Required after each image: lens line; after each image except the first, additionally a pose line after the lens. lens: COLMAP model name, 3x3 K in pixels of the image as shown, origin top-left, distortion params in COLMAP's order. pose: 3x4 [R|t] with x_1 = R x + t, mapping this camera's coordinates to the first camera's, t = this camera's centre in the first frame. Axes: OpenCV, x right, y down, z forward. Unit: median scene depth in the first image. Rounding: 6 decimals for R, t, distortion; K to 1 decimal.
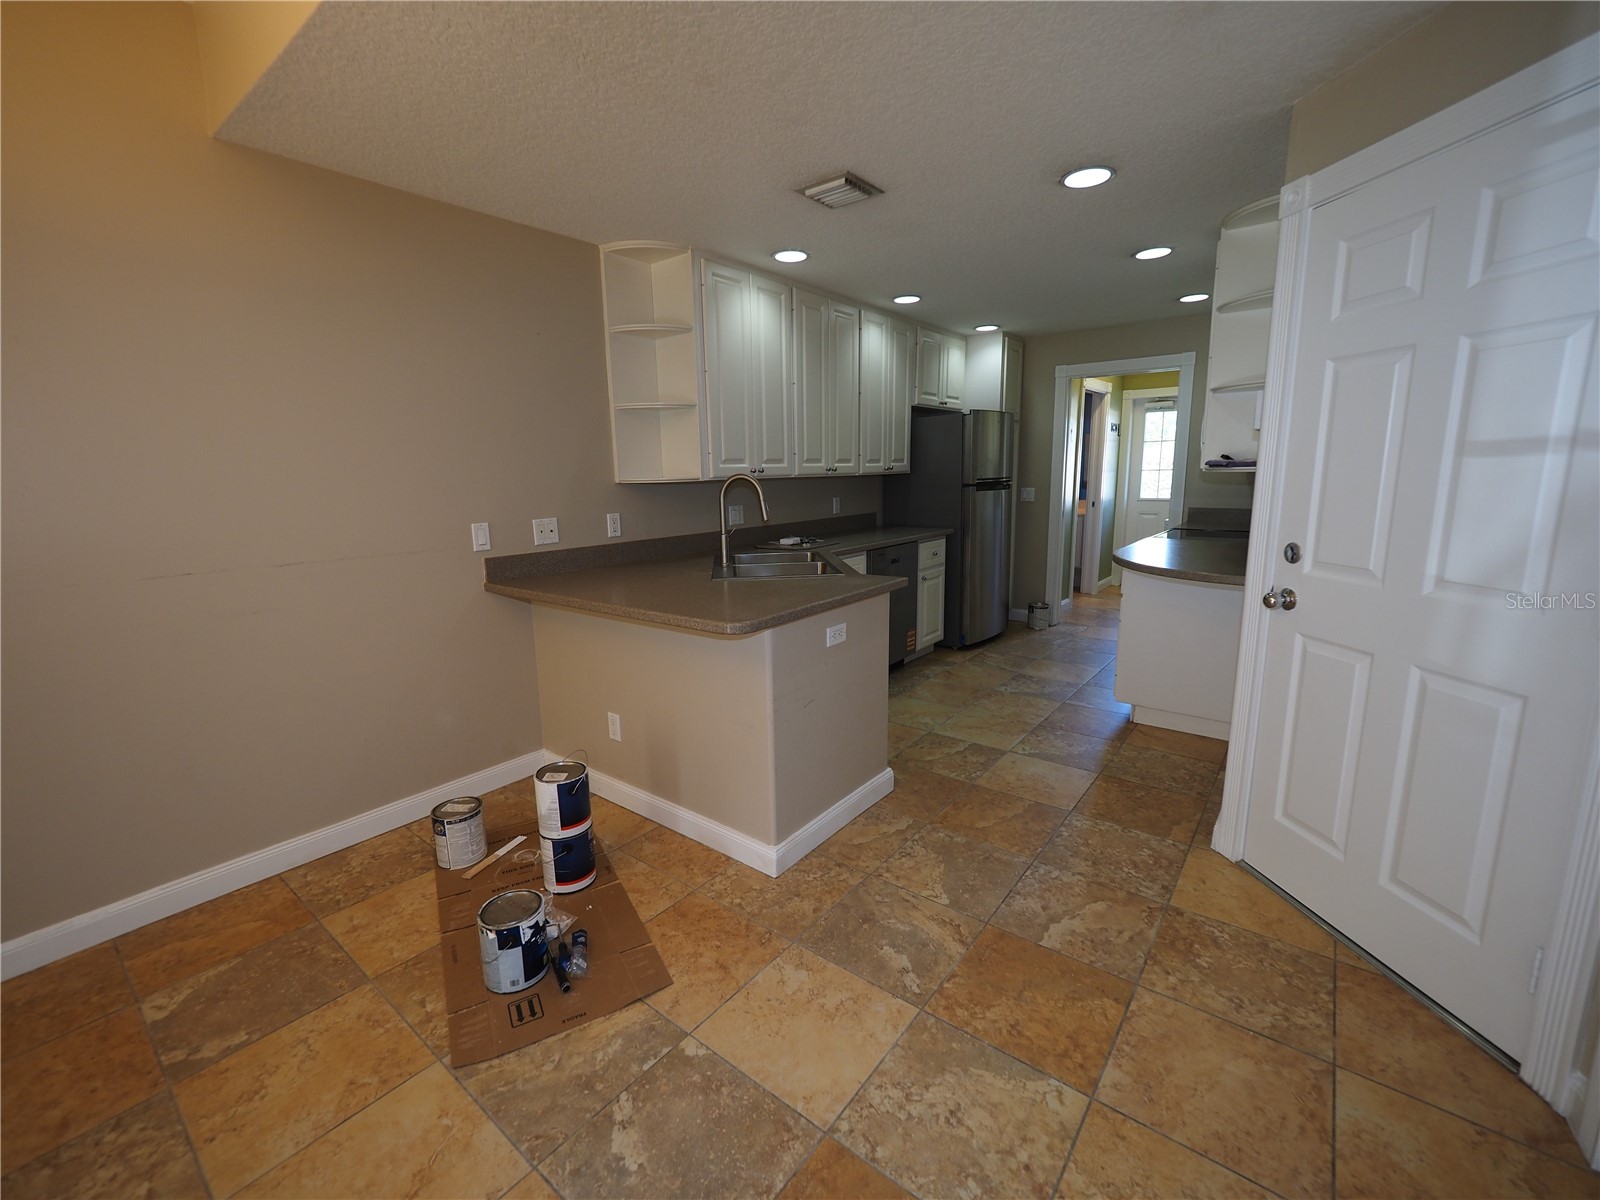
lens RADIAL K [[672.3, 0, 805.4], [0, 672.3, 593.0], [0, 0, 1]] dist [-0.006161, 0.000546]
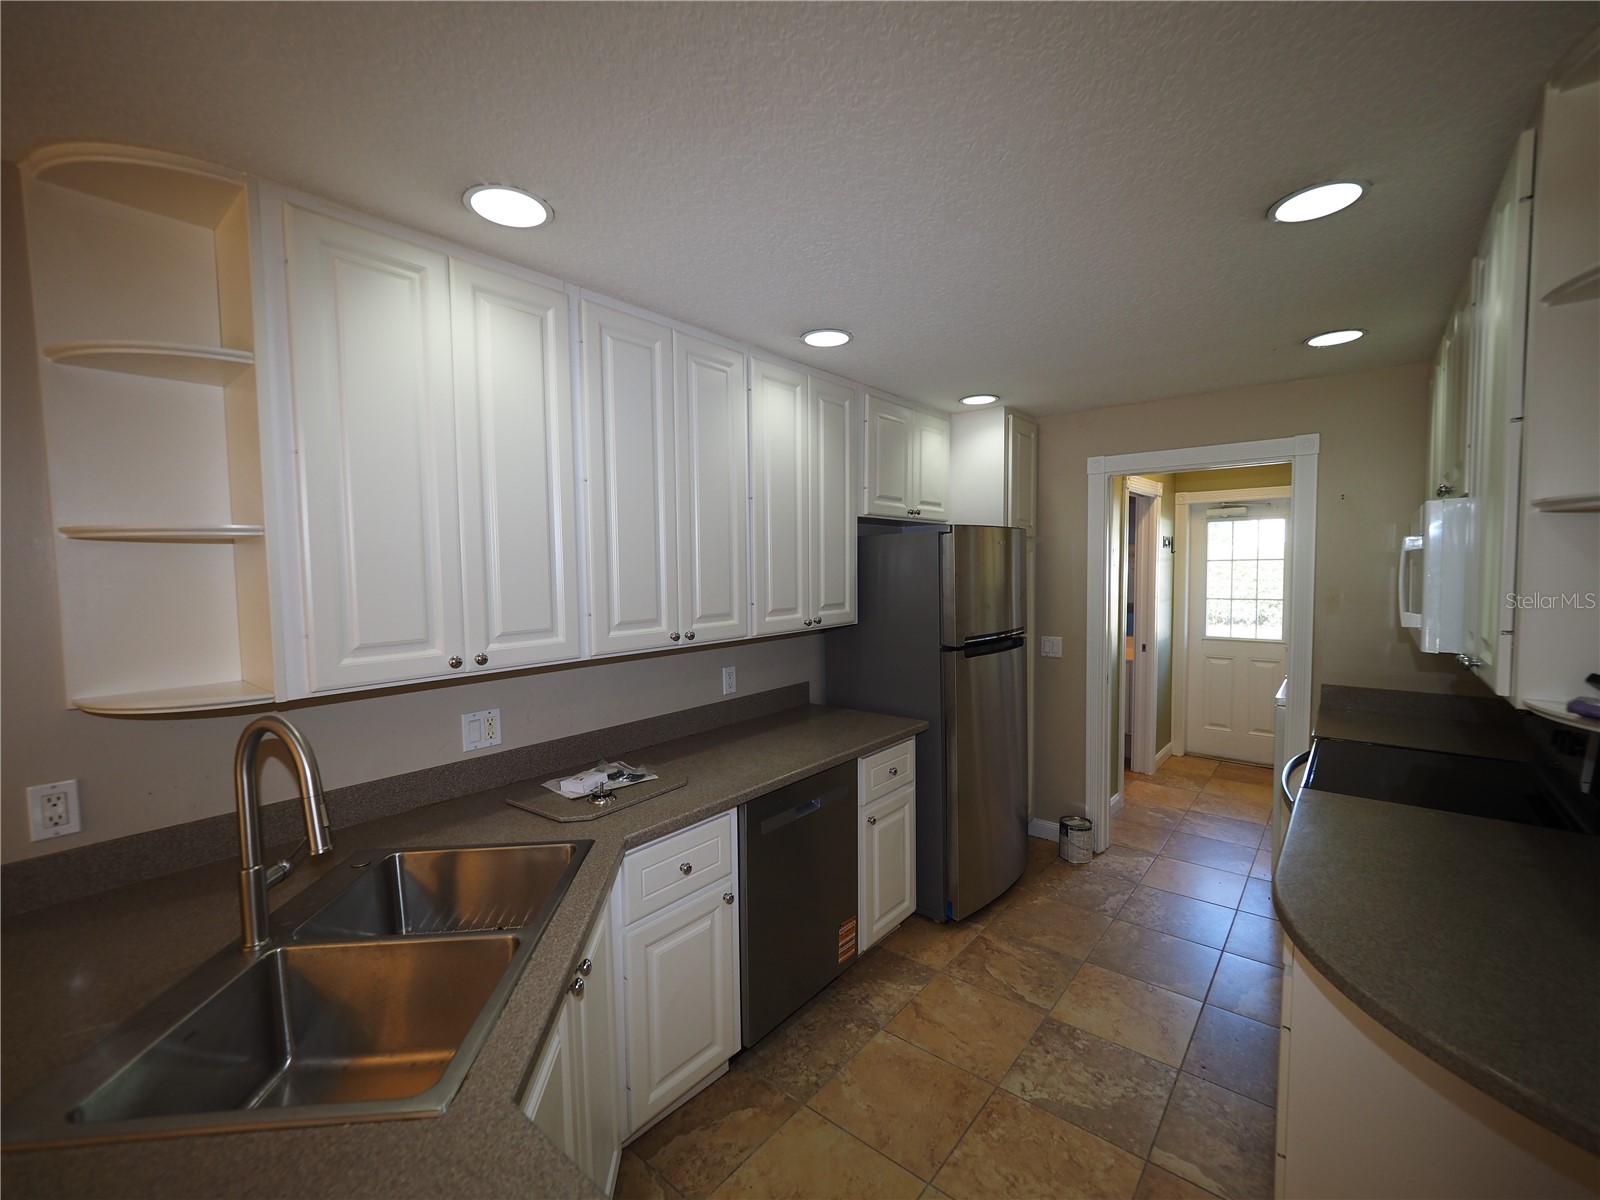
lens RADIAL K [[672.3, 0, 805.8], [0, 672.3, 607.3], [0, 0, 1]] dist [-0.006161, 0.000546]
pose [[0.999554, 0.004310, -0.029563, 0.137950], [-0.007959, 0.992192, -0.124464, -0.127826], [0.028796, 0.124644, 0.991784, 0.423880]]
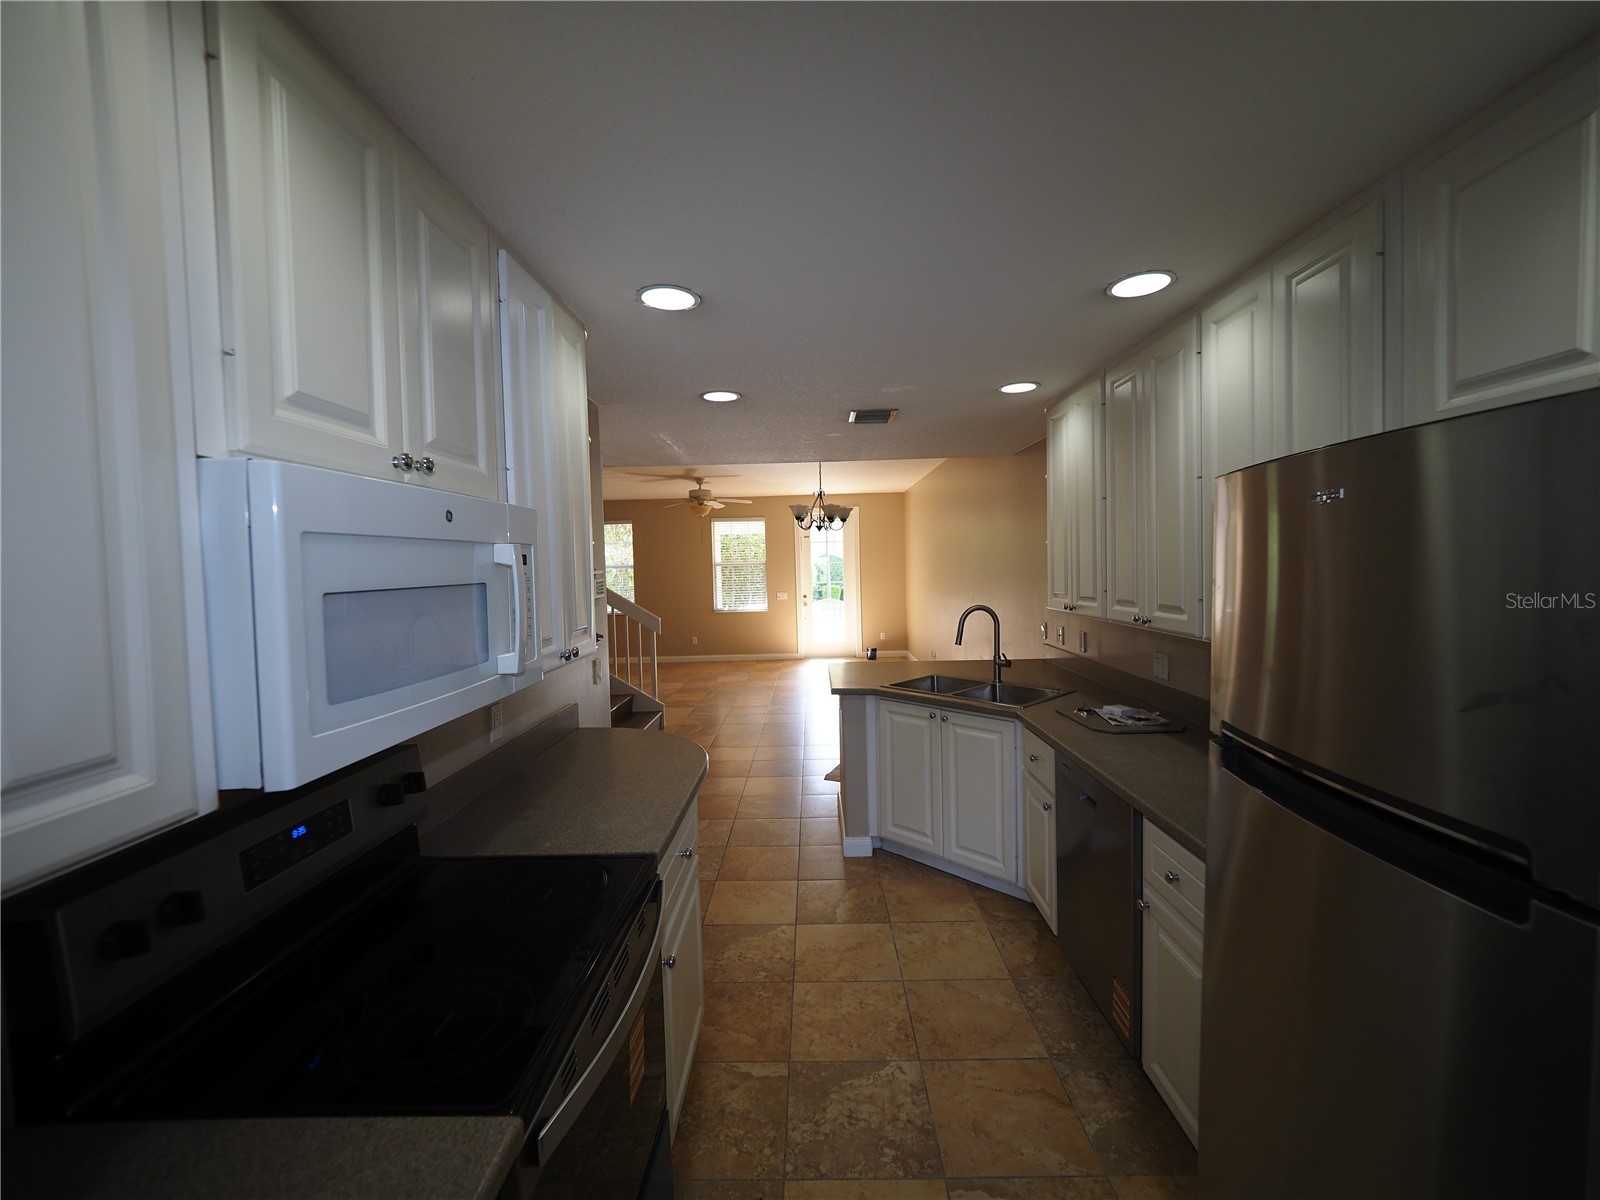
lens RADIAL K [[672.3, 0, 803.7], [0, 672.3, 592.5], [0, 0, 1]] dist [-0.006161, 0.000546]
pose [[-0.796307, 0.059598, -0.601950, 0.578906], [-0.075092, 0.977697, 0.196137, -0.273579], [0.600214, 0.201386, -0.774072, 1.153982]]
